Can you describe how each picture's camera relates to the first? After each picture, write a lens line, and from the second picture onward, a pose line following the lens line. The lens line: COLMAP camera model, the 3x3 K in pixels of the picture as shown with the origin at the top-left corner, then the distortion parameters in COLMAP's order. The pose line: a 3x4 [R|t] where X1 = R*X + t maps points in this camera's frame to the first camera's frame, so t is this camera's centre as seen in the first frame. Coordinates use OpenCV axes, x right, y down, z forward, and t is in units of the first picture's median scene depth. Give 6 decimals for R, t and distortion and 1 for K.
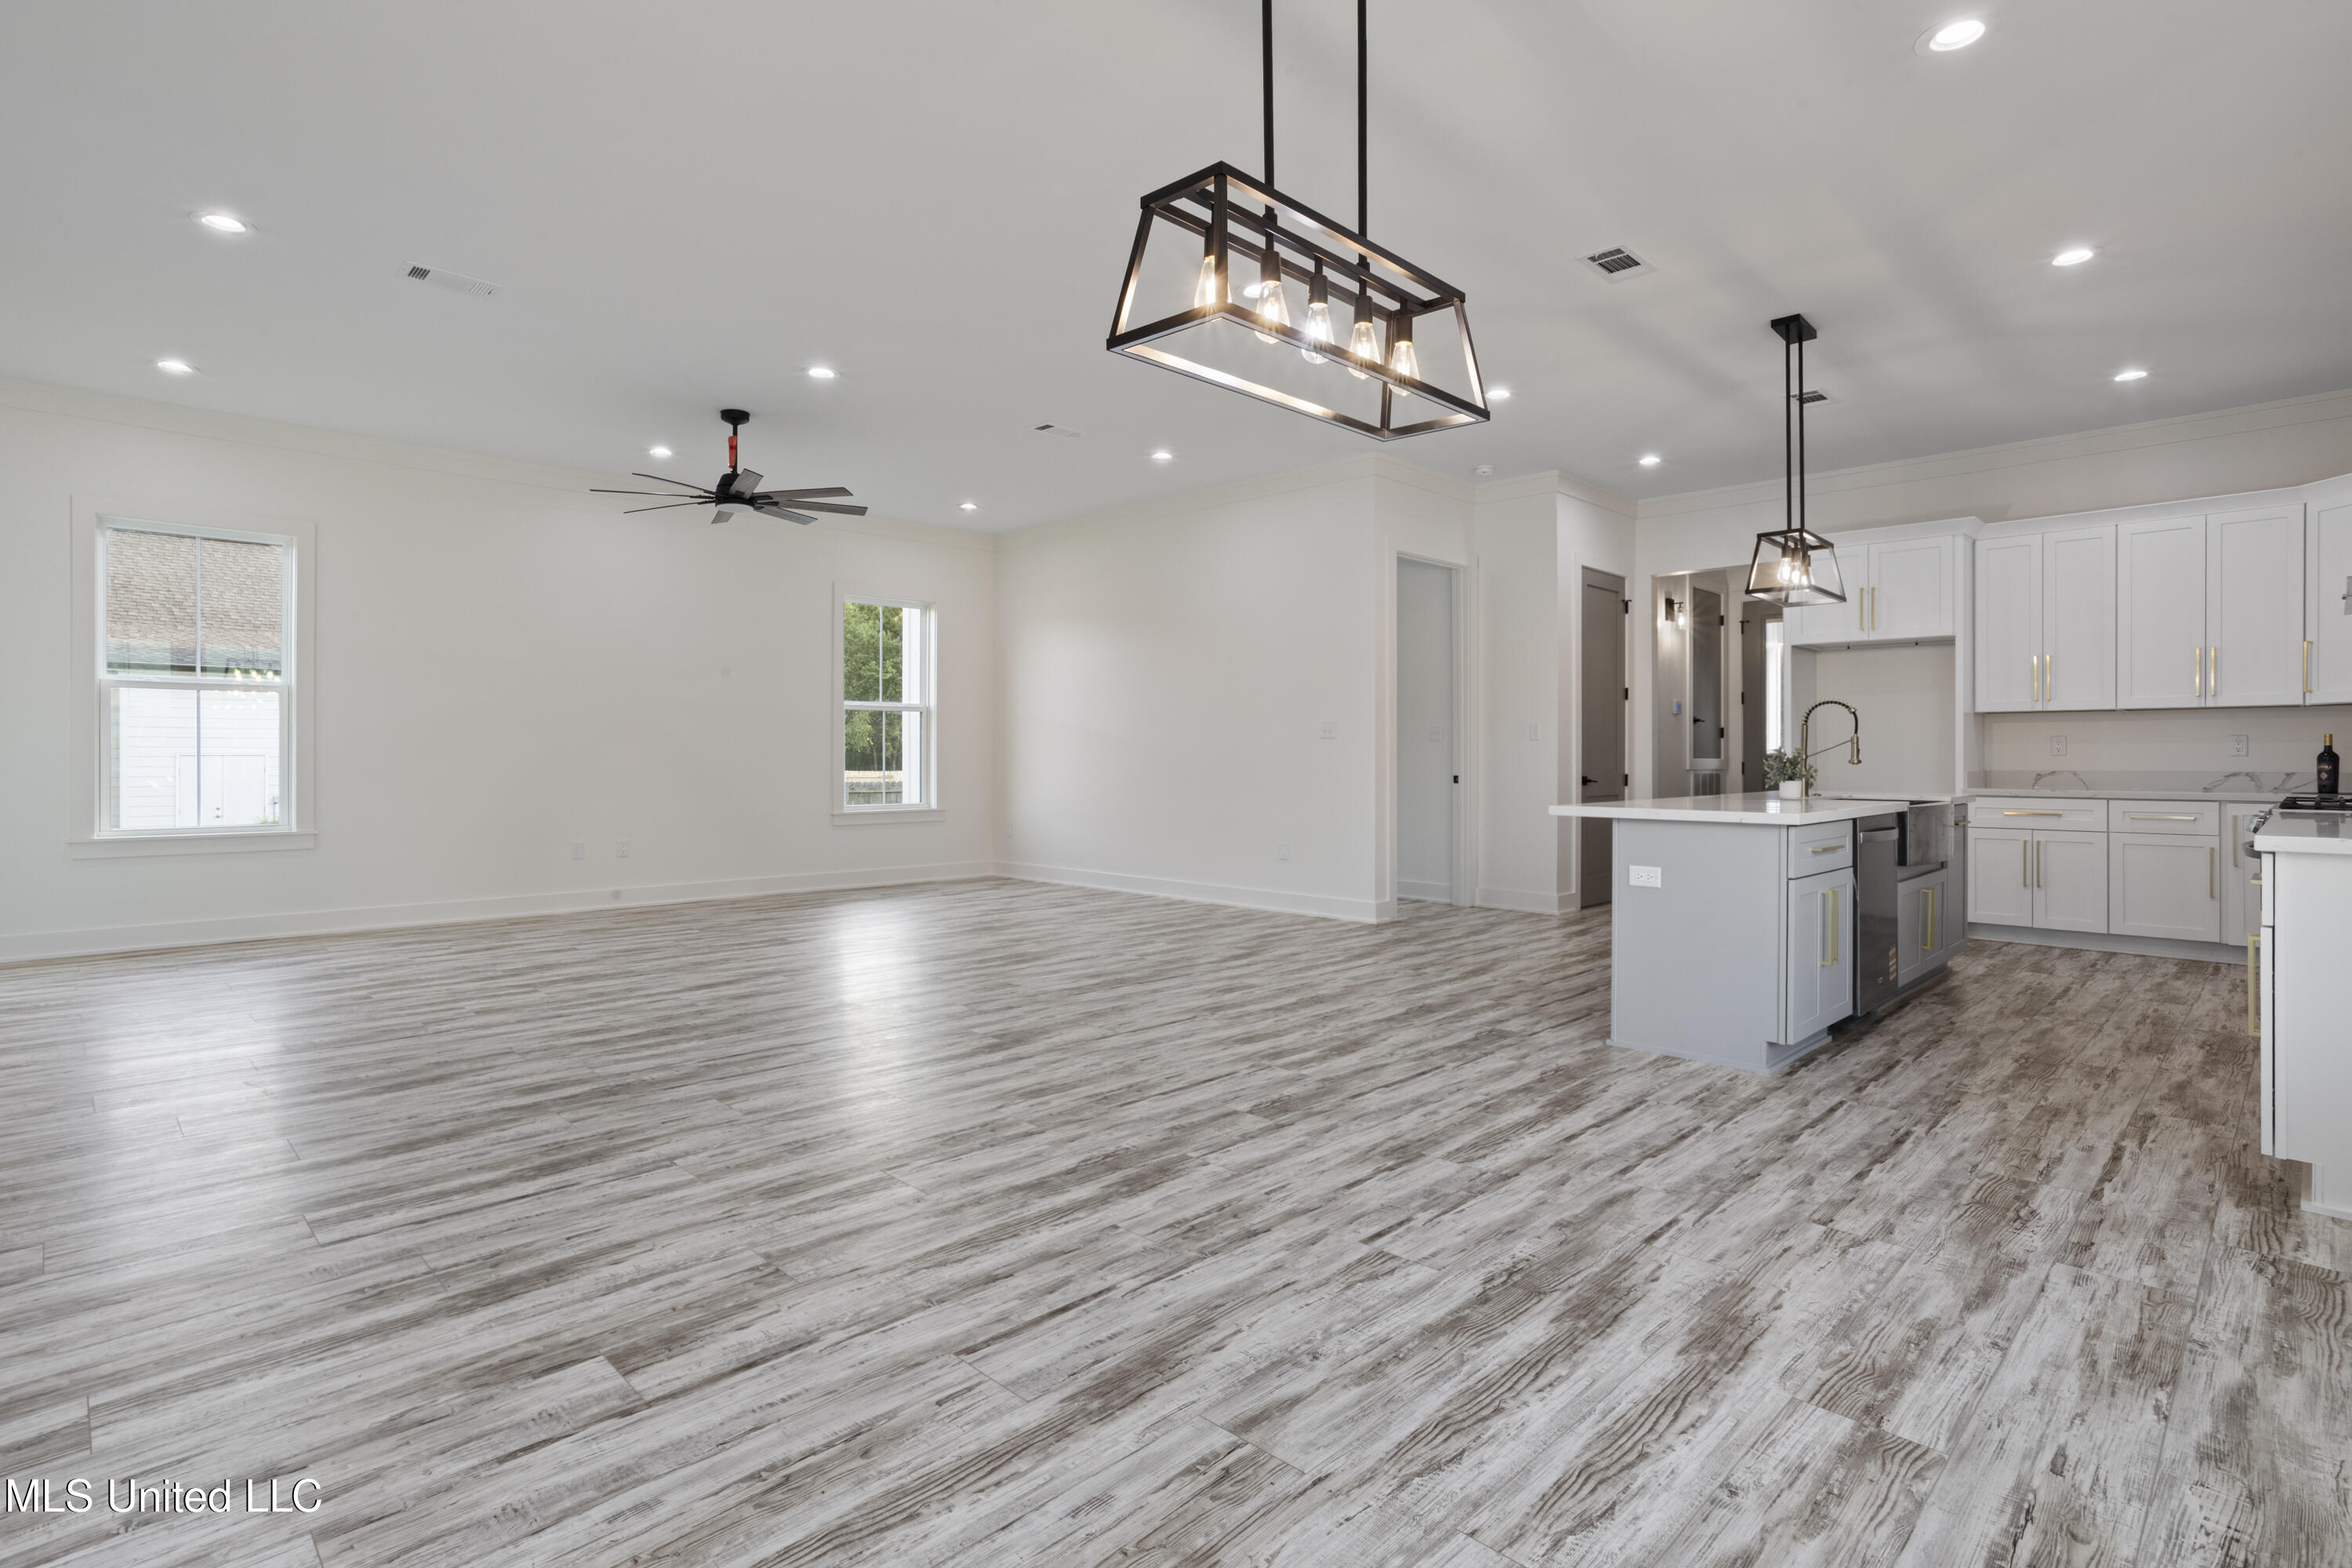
lens RADIAL K [[1123.8, 0, 1169.3], [0, 1123.8, 789.2], [0, 0, 1]] dist [-0.032479, 0.001260]
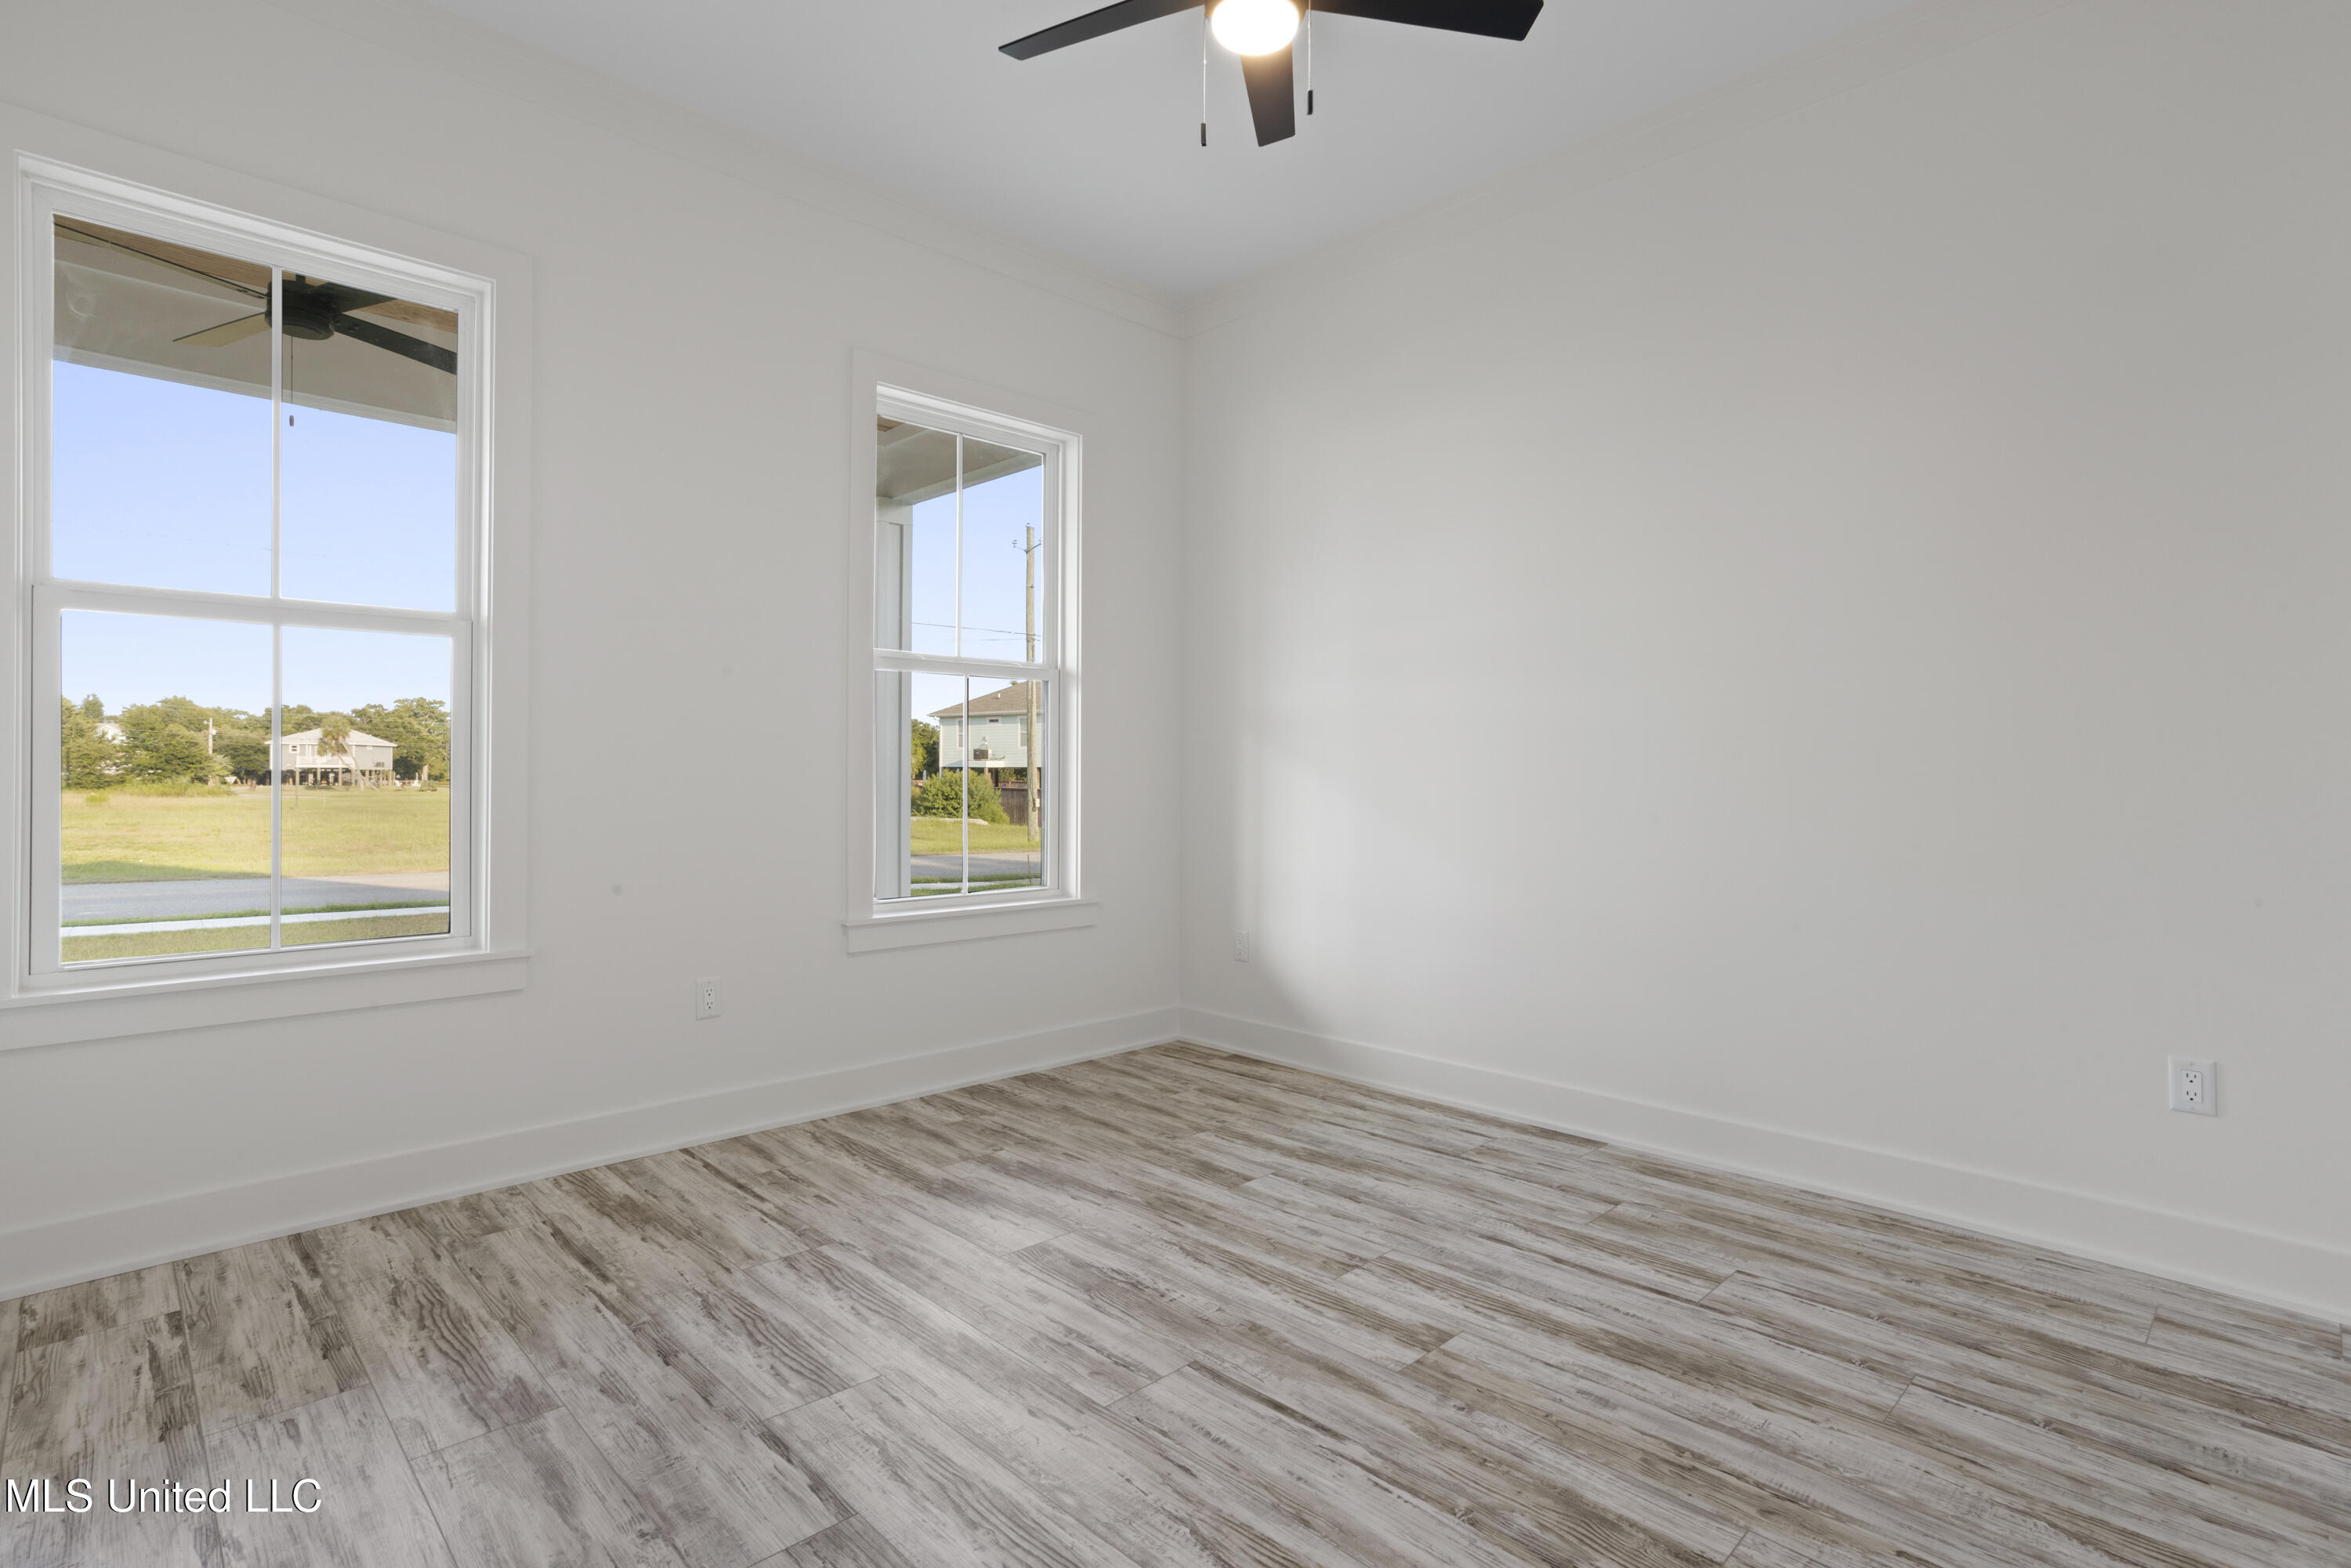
lens RADIAL K [[1141.2, 0, 1183.9], [0, 1141.2, 763.7], [0, 0, 1]] dist [0.018602, 0.001096]
pose [[-0.006895, -0.017690, -0.999820, 1.738773], [-0.009277, 0.999802, -0.017626, -0.050468], [0.999933, 0.009153, -0.007058, 1.651243]]
